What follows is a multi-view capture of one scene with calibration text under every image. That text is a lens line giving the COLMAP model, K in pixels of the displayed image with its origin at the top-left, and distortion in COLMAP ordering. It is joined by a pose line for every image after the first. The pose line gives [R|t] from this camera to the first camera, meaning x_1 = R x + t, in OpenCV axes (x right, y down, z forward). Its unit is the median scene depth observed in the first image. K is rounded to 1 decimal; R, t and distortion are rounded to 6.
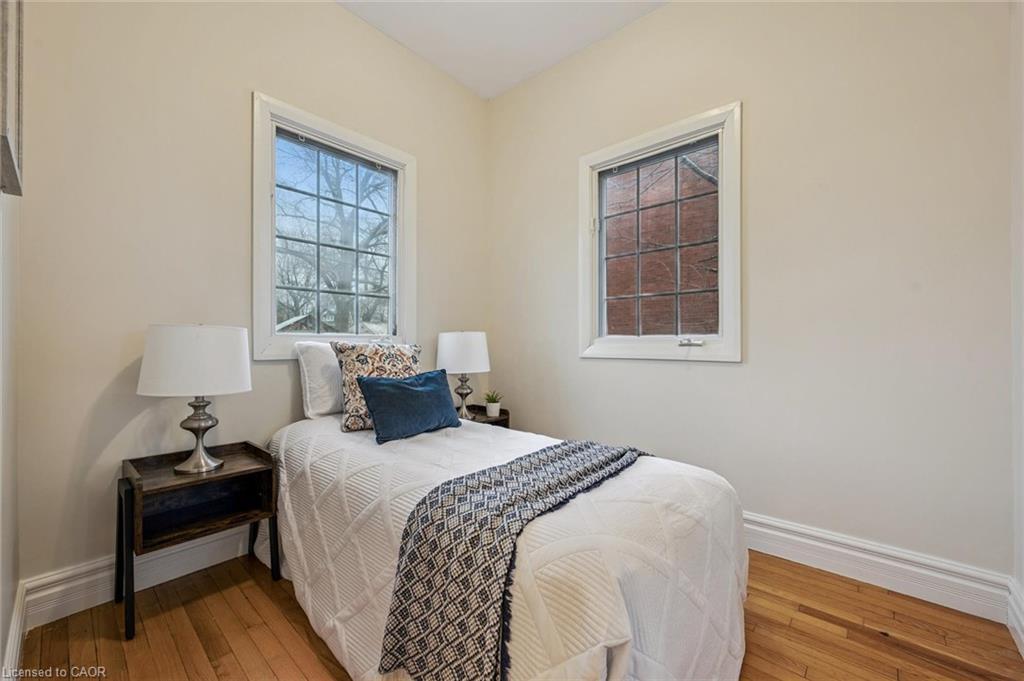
lens RADIAL K [[409.5, 0, 512.0], [0, 409.5, 340.5], [0, 0, 1]] dist [-0.001014, -0.000229]
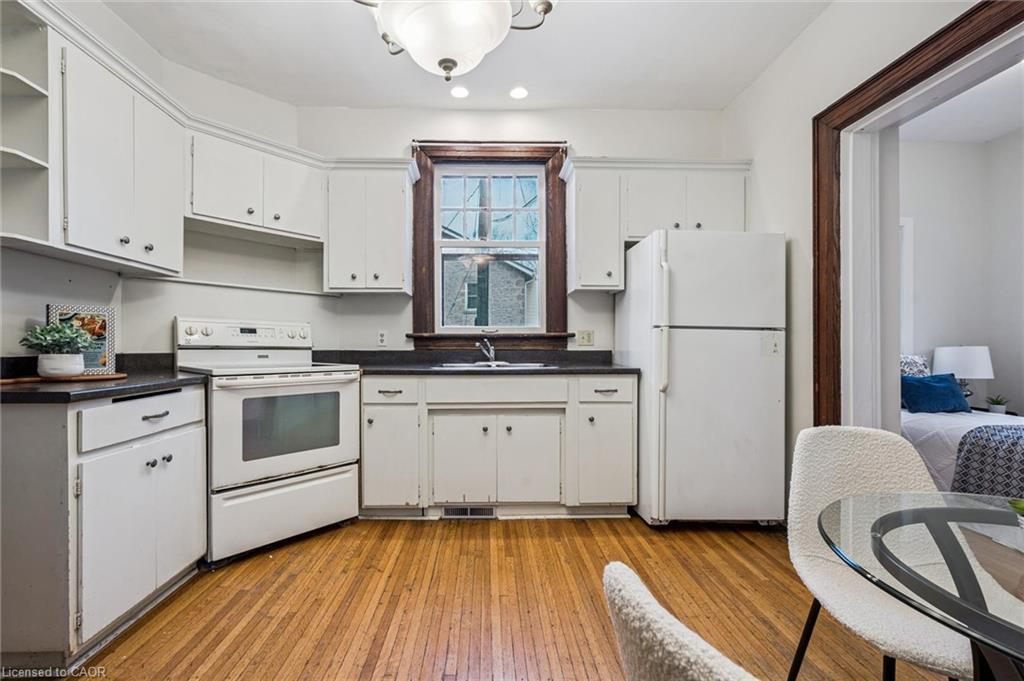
lens RADIAL K [[444.7, 0, 491.3], [0, 444.7, 346.4], [0, 0, 1]] dist [0.000444, -0.000020]
pose [[0.666958, -0.000831, -0.745095, -0.090534], [0.000687, 1.000000, -0.000500, -0.027599], [0.745095, -0.000178, 0.666959, -1.370033]]
